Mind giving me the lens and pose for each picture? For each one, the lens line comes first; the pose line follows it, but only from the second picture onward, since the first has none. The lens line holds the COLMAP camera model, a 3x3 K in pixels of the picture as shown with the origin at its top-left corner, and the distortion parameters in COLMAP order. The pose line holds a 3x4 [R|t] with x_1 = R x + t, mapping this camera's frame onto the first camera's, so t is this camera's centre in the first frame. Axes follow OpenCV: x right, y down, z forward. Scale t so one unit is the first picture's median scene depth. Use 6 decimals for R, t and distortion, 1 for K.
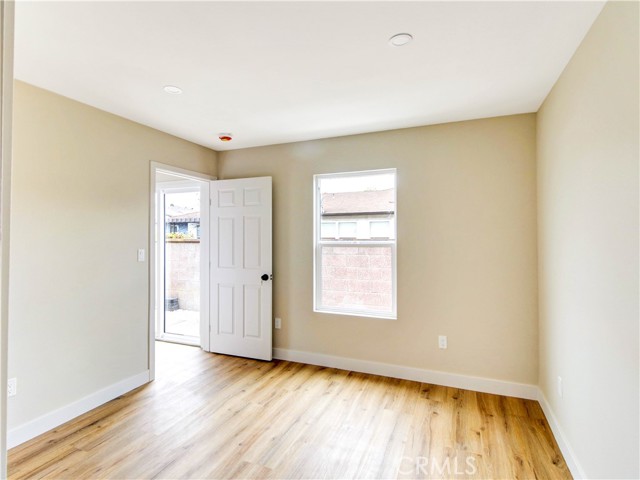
lens RADIAL K [[320.4, 0, 320.0], [0, 320.4, 240.0], [0, 0, 1]] dist [0.019493, -0.000200]
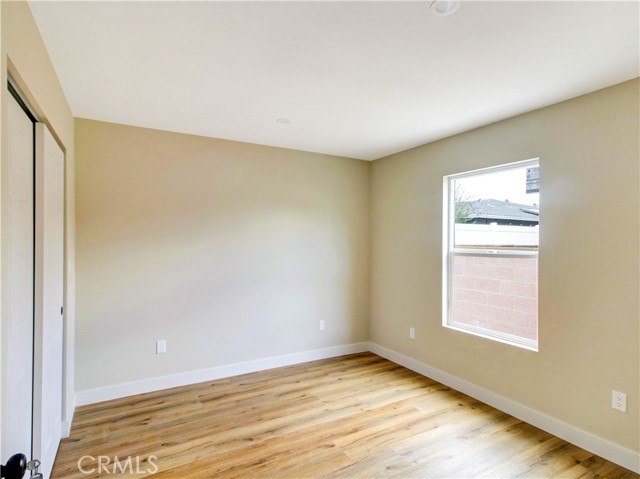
lens RADIAL K [[341.2, 0, 320.0], [0, 341.2, 239.5], [0, 0, 1]] dist [0.037190, 0.000685]
pose [[0.788653, 0.003818, -0.614827, 0.340463], [-0.008629, 0.999951, -0.004858, -0.016741], [0.614779, 0.009137, 0.788647, 0.011600]]
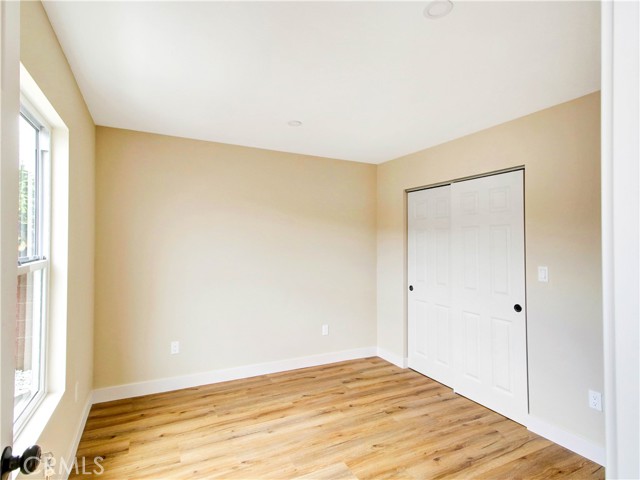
lens RADIAL K [[338.6, 0, 320.0], [0, 338.6, 240.0], [0, 0, 1]] dist [-0.000170, 0.000722]
pose [[-0.758318, -0.004926, 0.651866, -0.473441], [-0.004905, 0.999986, 0.001850, -0.023656], [-0.651866, -0.001794, -0.758332, 1.104103]]
